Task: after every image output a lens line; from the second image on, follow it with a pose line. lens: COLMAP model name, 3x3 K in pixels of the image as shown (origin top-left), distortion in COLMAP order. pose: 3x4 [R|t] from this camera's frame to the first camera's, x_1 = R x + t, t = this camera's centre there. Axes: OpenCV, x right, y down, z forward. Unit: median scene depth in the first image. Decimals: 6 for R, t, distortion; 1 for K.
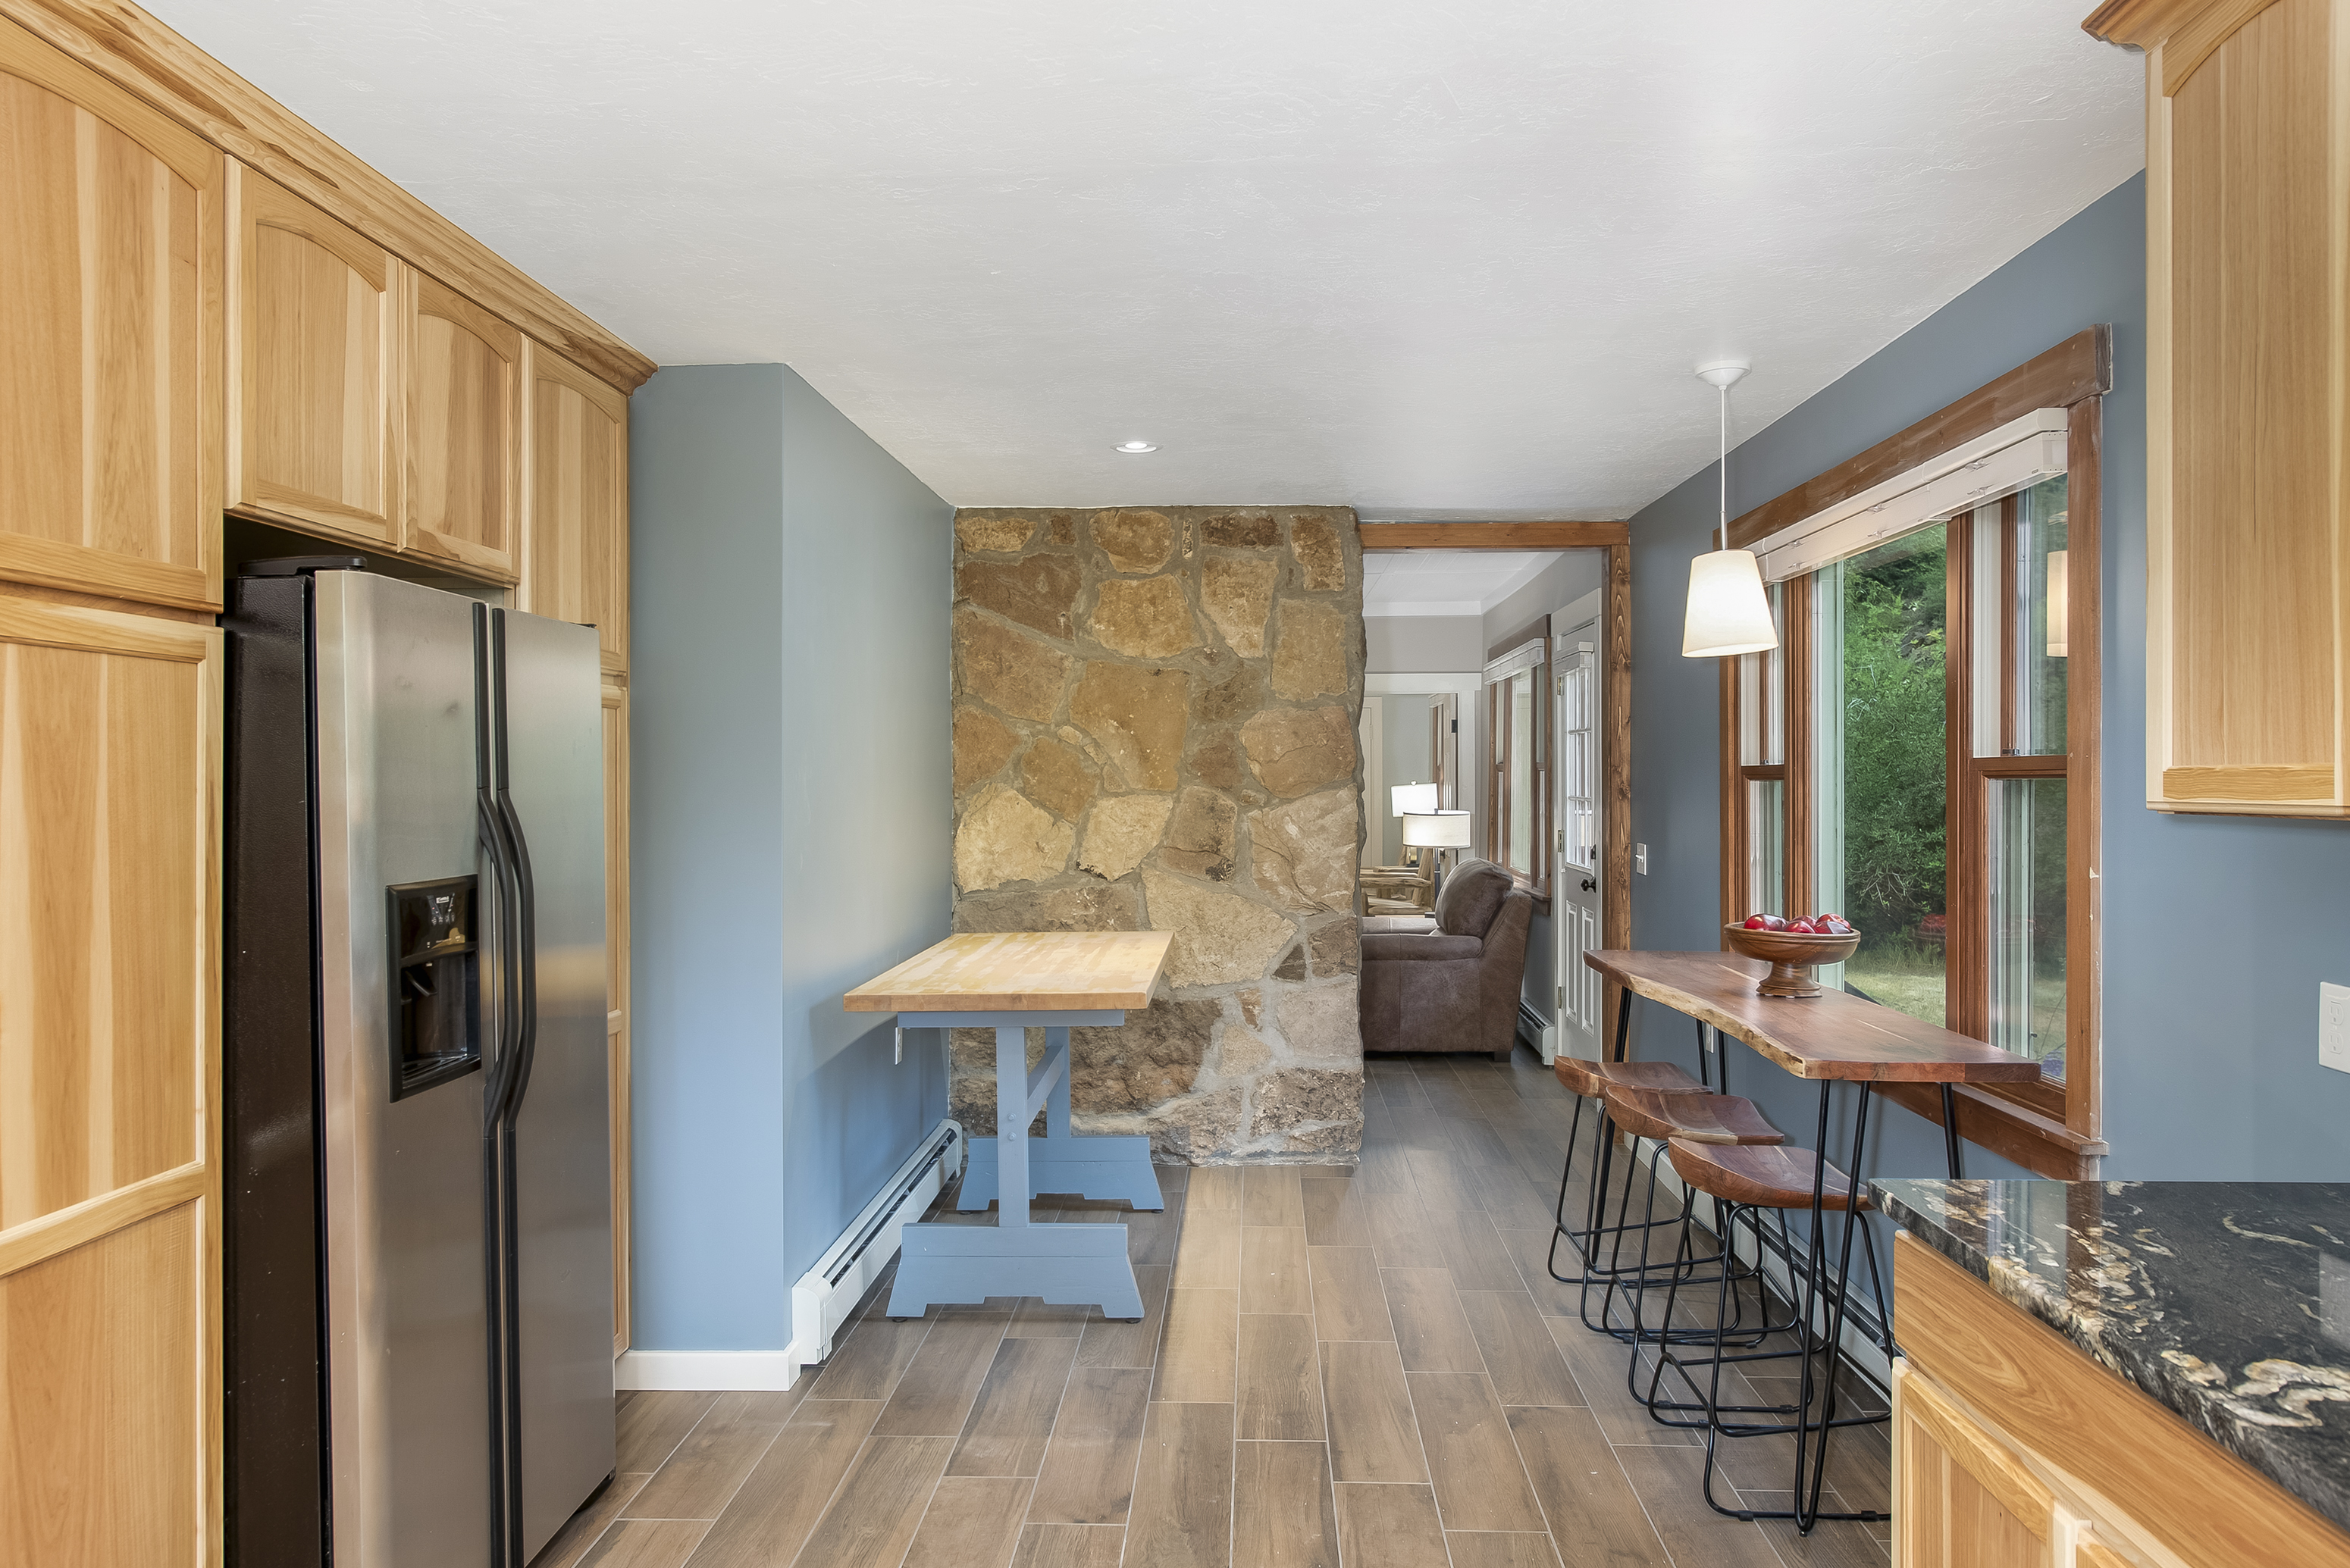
lens RADIAL K [[1582.9, 0, 1175.0], [0, 1582.9, 784.0], [0, 0, 1]] dist [-0.001242, -0.000039]
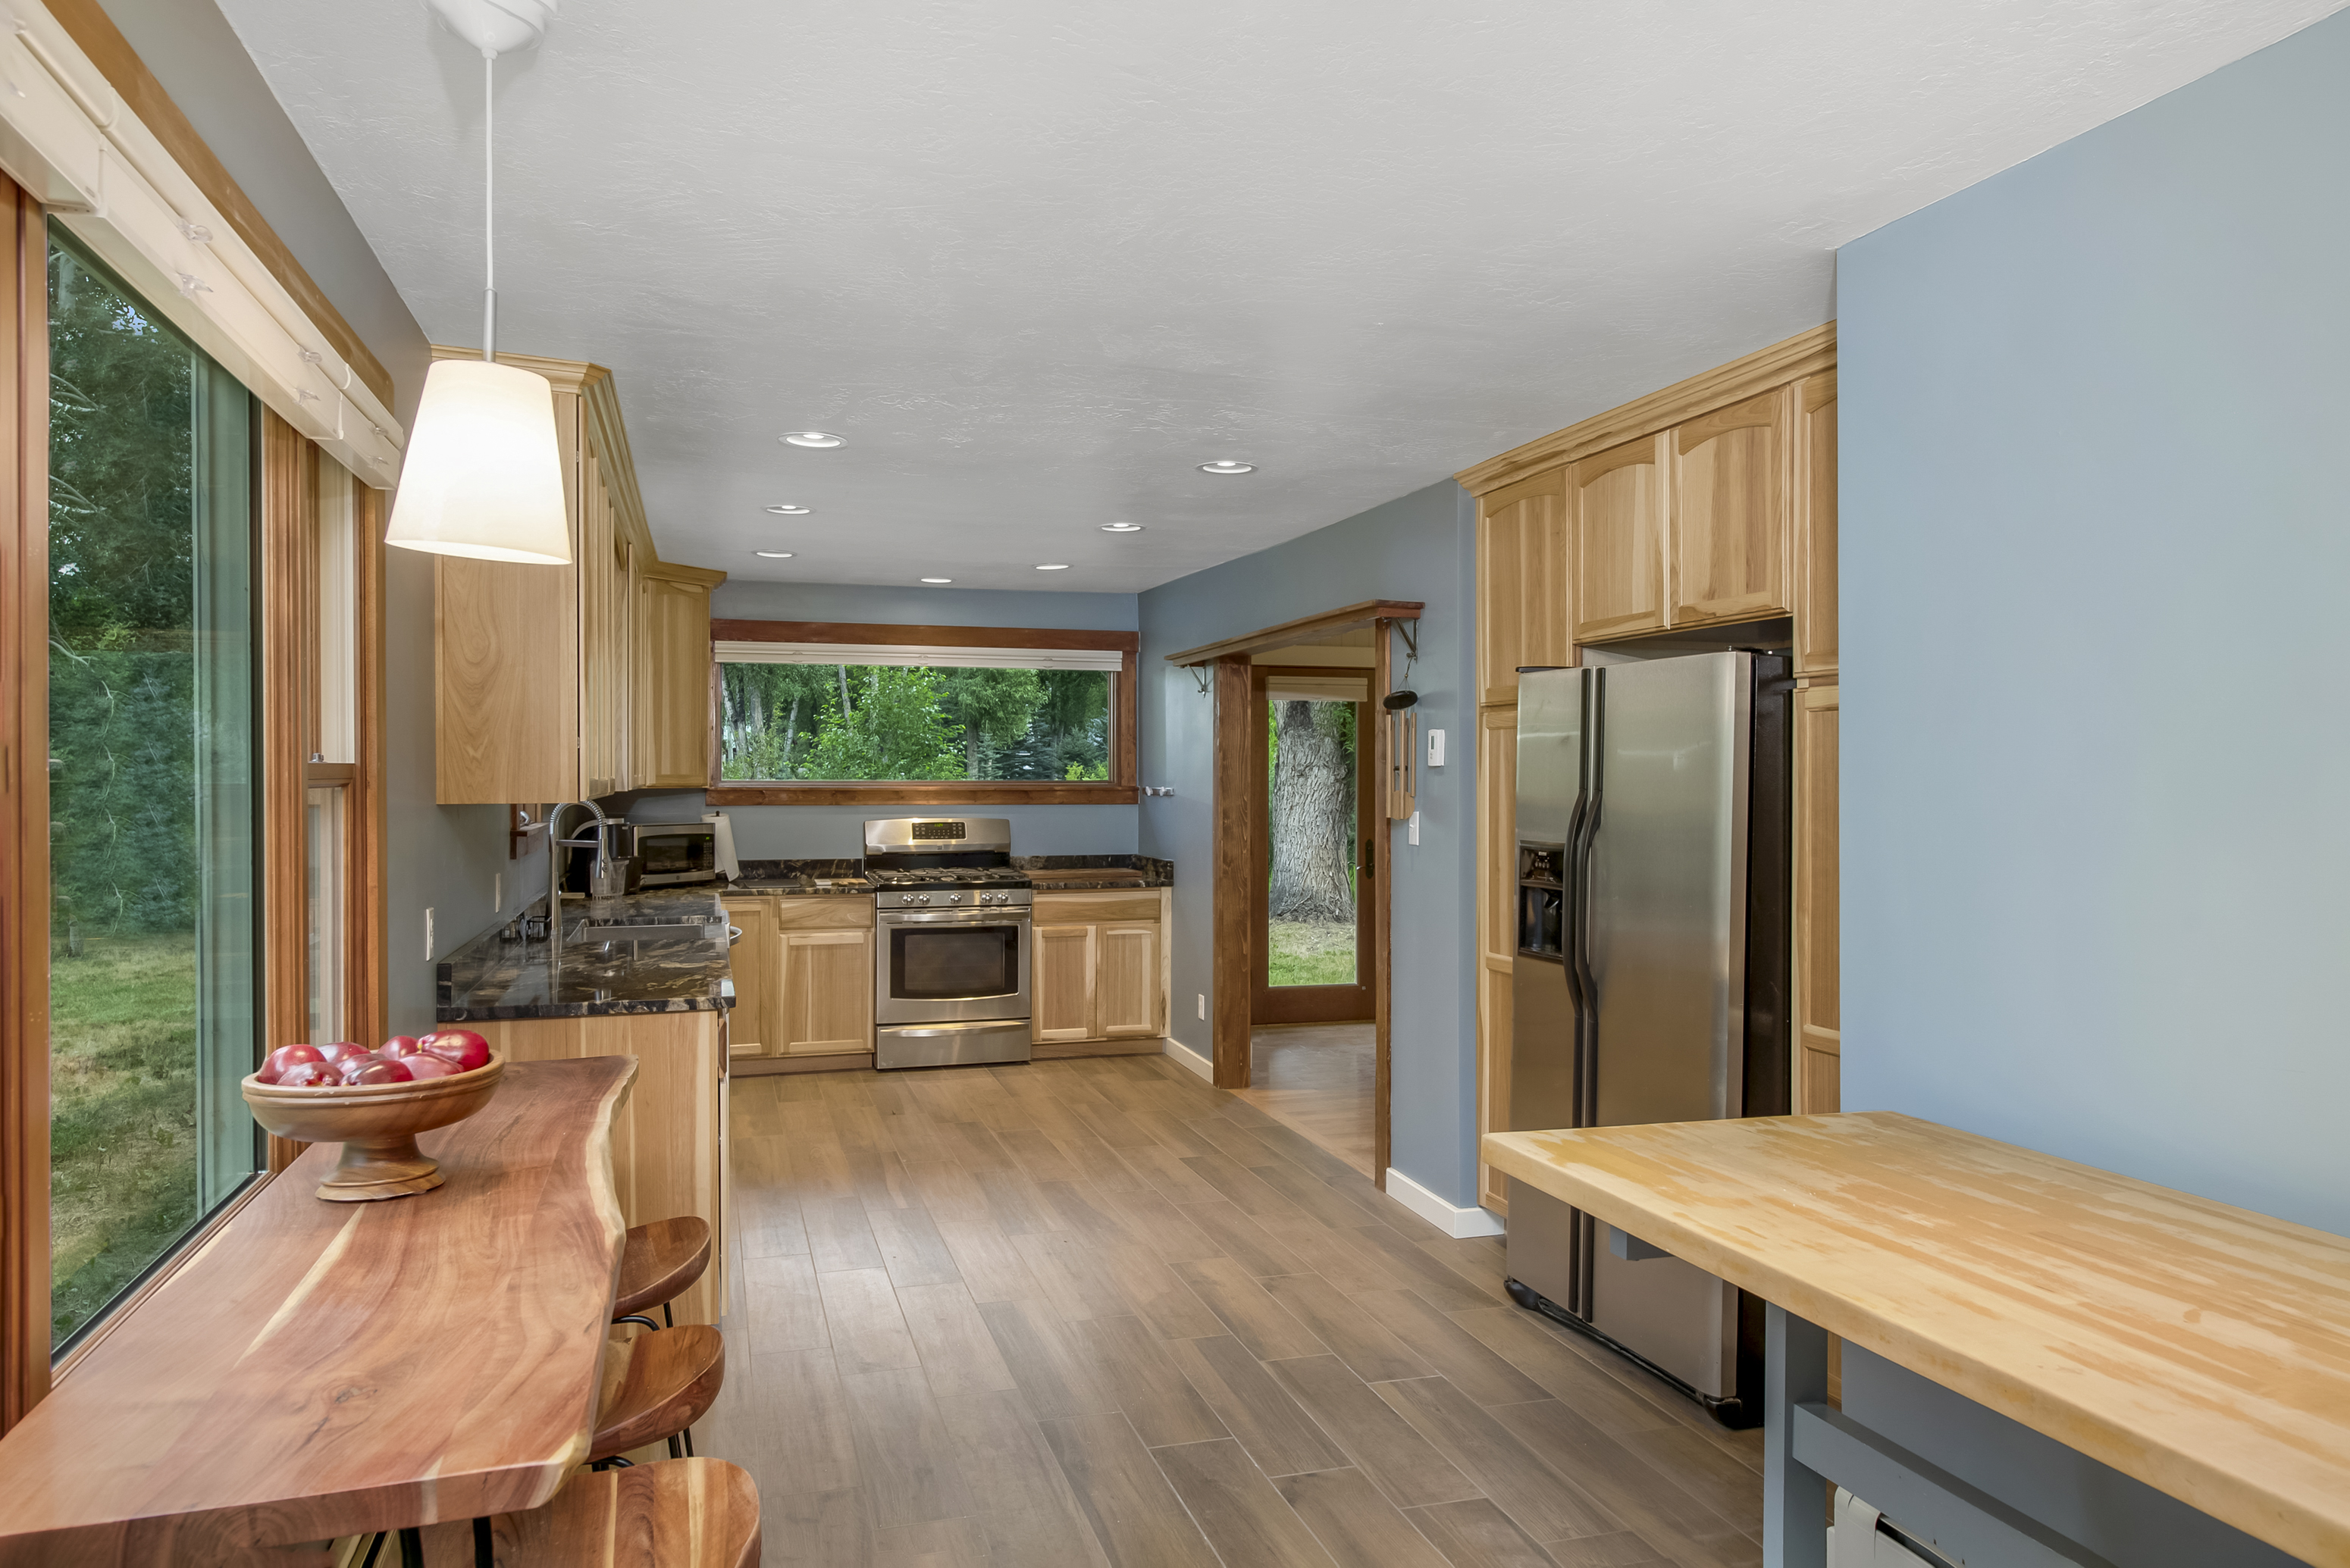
lens RADIAL K [[1475.6, 0, 1175.0], [0, 1475.6, 784.0], [0, 0, 1]] dist [0.001118, -0.000028]
pose [[-0.938972, 0.002406, -0.343986, 0.549191], [-0.000263, 0.999970, 0.007712, -0.016361], [0.343994, 0.007332, -0.938943, 2.822770]]
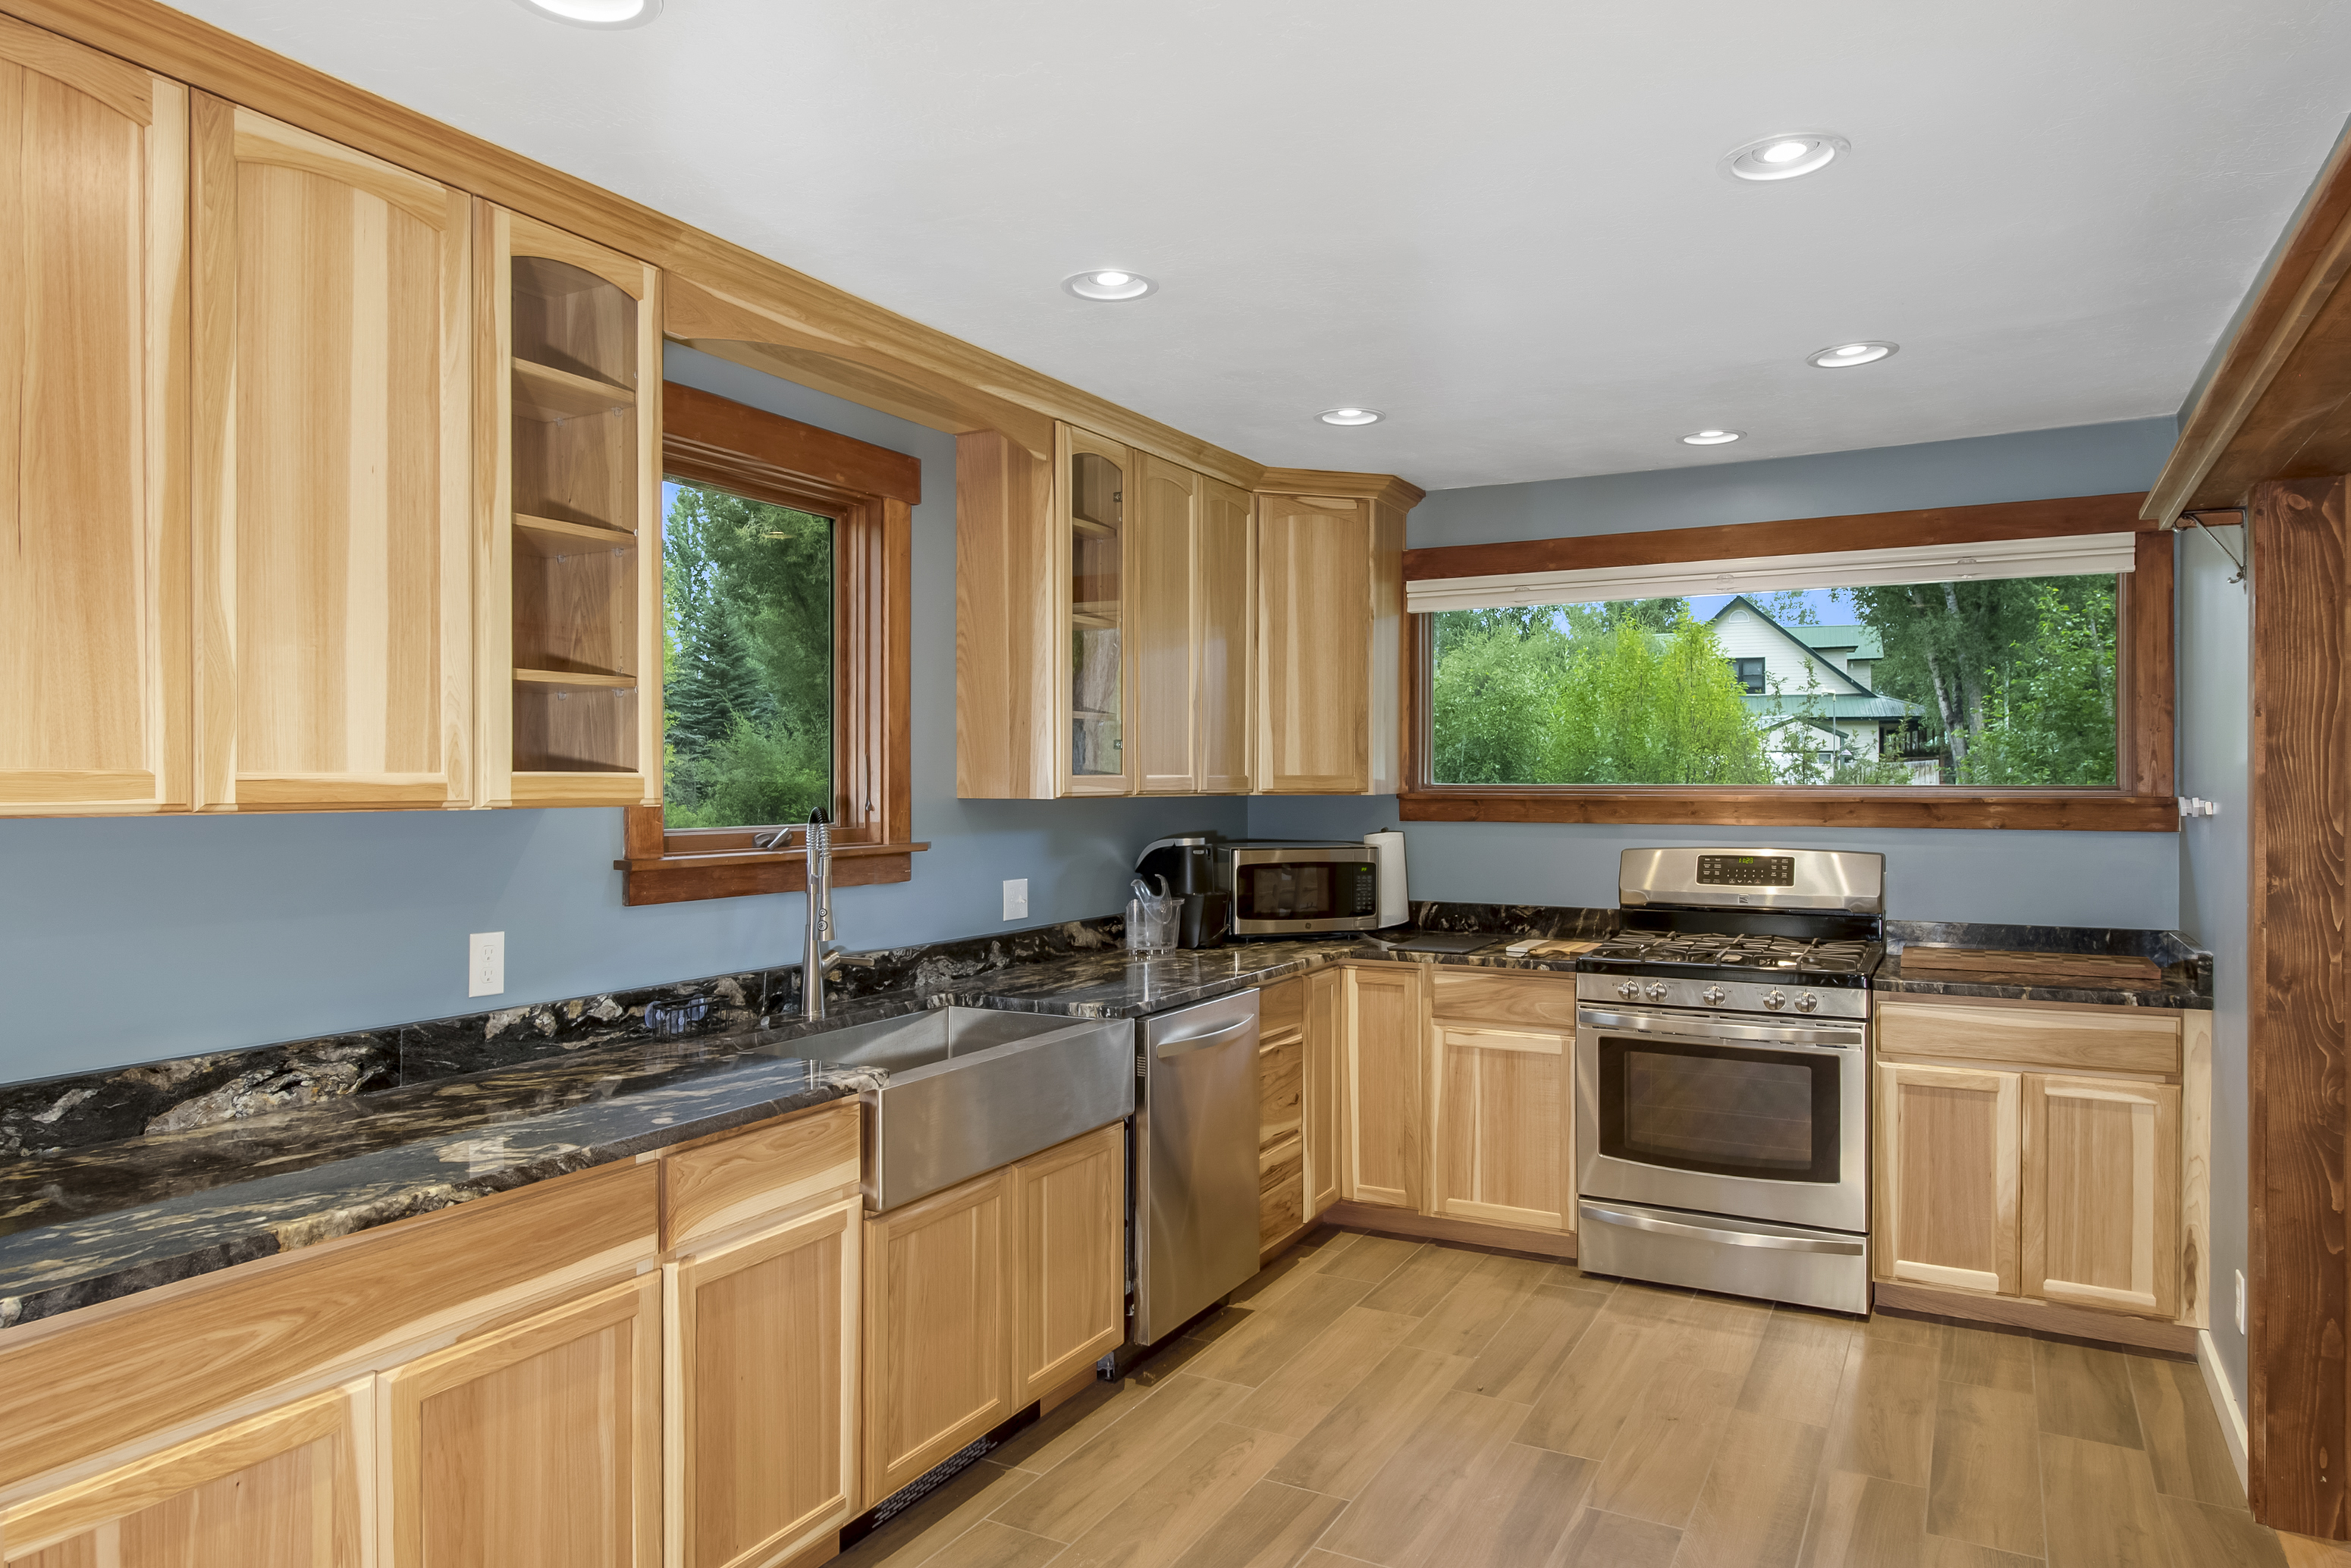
lens RADIAL K [[1476.3, 0, 1175.5], [0, 1476.3, 784.0], [0, 0, 1]] dist [0.001118, -0.000028]
pose [[-0.906375, 0.000320, 0.422474, -0.383313], [0.001297, 0.999997, 0.002025, -0.002148], [-0.422472, 0.002384, -0.906373, 1.377630]]
